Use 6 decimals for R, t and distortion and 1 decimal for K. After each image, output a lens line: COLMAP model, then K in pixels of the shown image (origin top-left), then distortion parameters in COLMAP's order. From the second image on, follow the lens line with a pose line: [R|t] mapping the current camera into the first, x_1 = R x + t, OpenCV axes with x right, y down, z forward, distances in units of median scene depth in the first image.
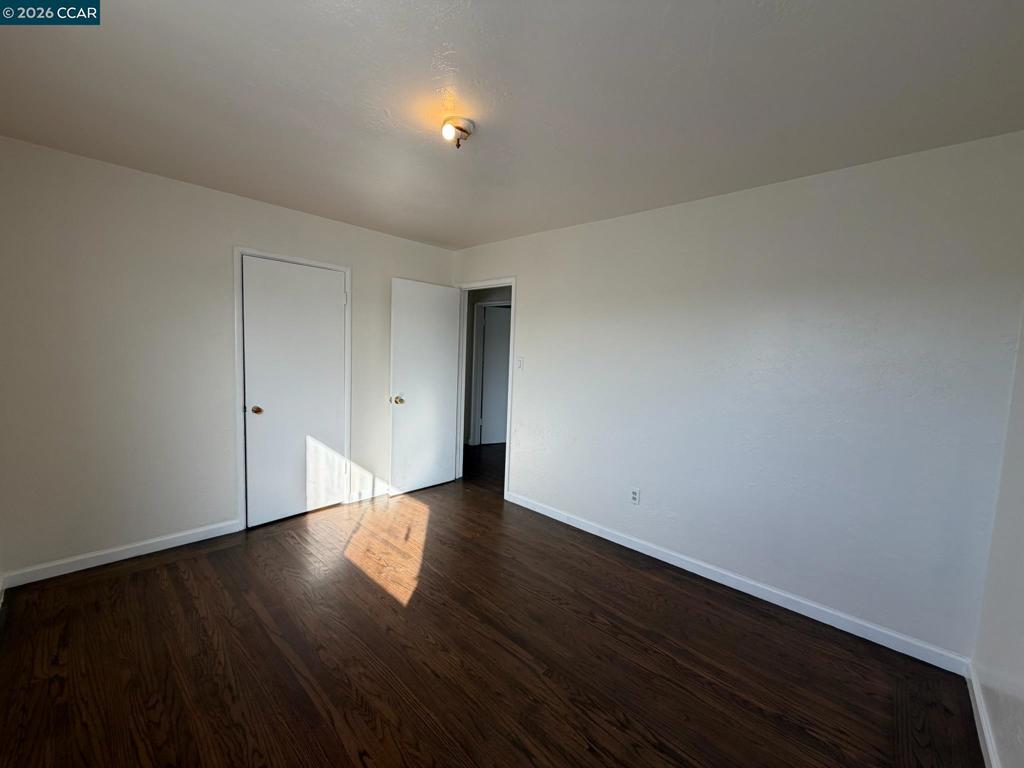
lens RADIAL K [[408.7, 0, 509.0], [0, 408.7, 382.1], [0, 0, 1]] dist [-0.000216, -0.000122]
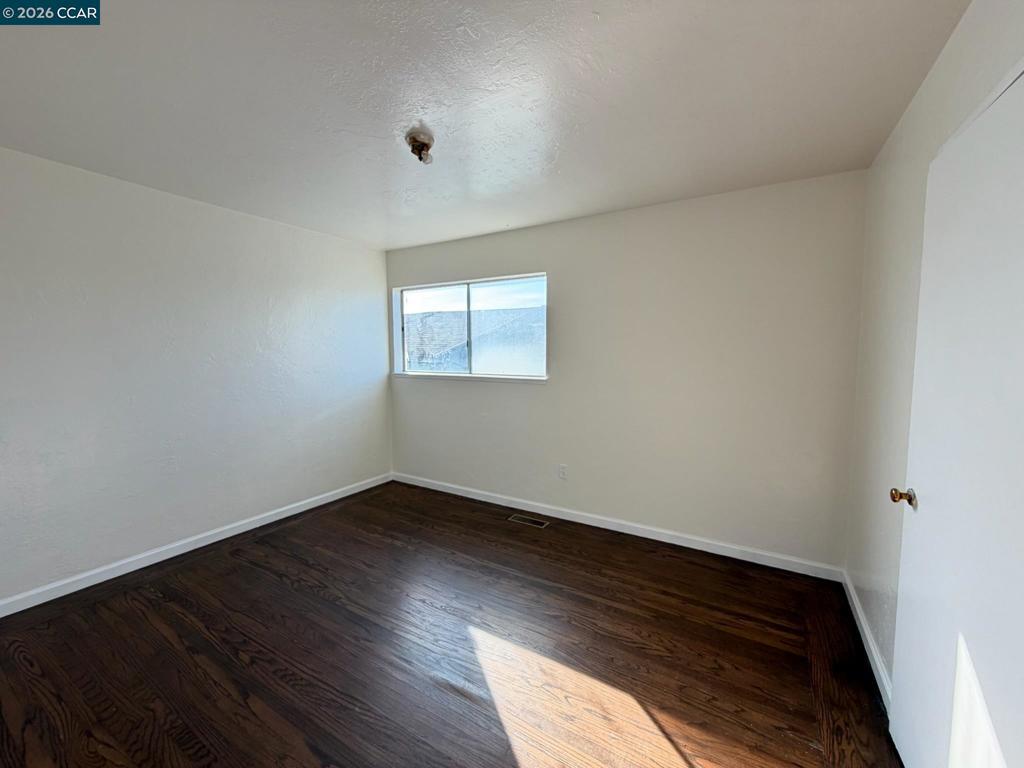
lens RADIAL K [[408.7, 0, 509.0], [0, 408.7, 382.1], [0, 0, 1]] dist [-0.000216, -0.000122]
pose [[-0.975588, -0.024177, -0.218274, -0.117139], [-0.057107, 0.987657, 0.145848, -0.150796], [0.212054, 0.154753, -0.964927, 1.972193]]
